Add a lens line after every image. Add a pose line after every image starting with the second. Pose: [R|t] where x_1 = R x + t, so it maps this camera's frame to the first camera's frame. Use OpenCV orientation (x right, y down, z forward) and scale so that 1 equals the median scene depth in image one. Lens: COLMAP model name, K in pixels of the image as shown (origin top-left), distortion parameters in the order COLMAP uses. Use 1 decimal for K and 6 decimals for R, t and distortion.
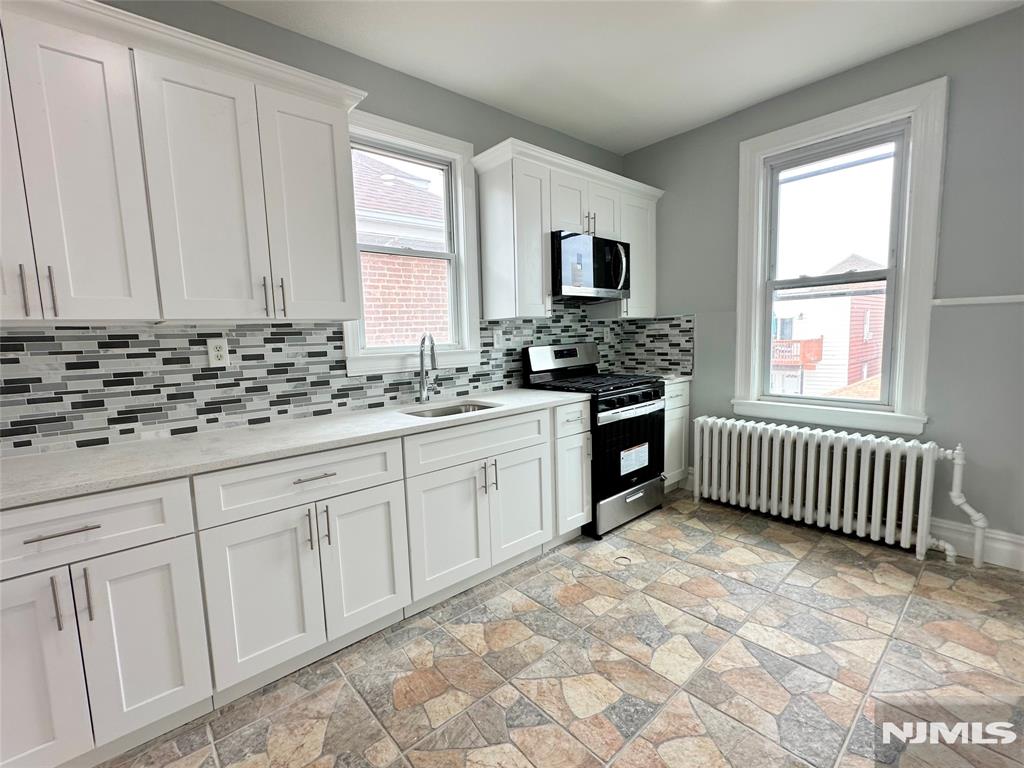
lens RADIAL K [[453.9, 0, 517.0], [0, 453.9, 389.7], [0, 0, 1]] dist [0.000184, 0.000880]
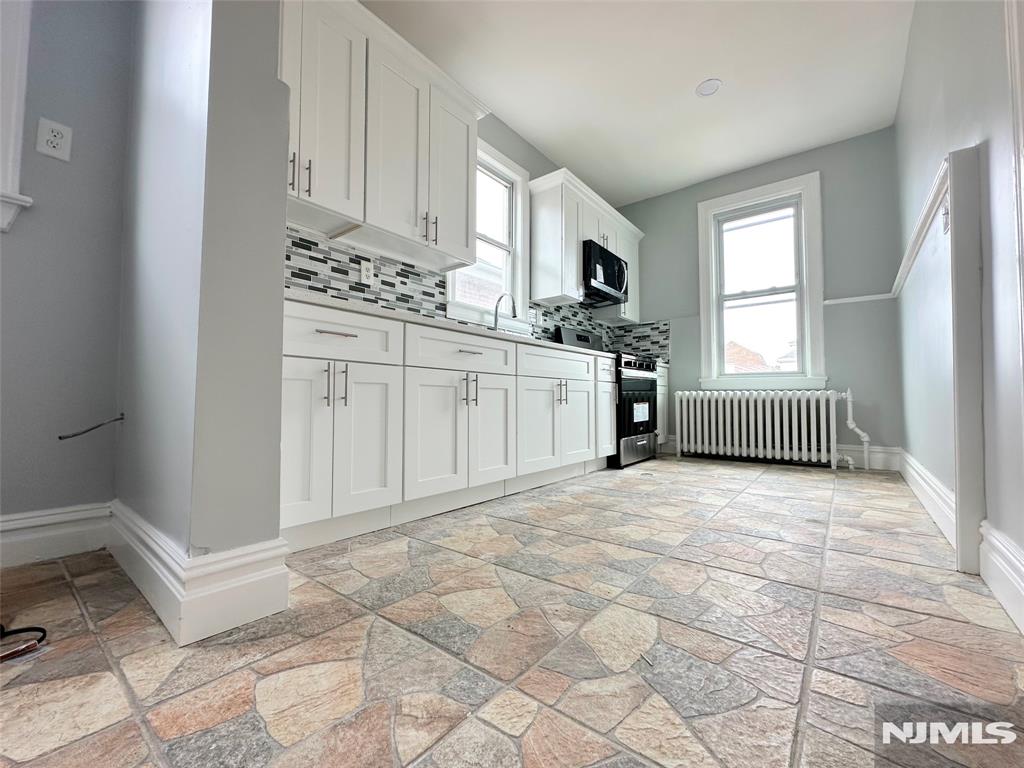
lens RADIAL K [[410.8, 0, 548.5], [0, 410.8, 389.1], [0, 0, 1]] dist [-0.003272, 0.000769]
pose [[0.976414, 0.032742, 0.213410, -0.302076], [-0.000906, 0.989047, -0.147599, 0.304469], [-0.215905, 0.143924, 0.965749, -0.120430]]
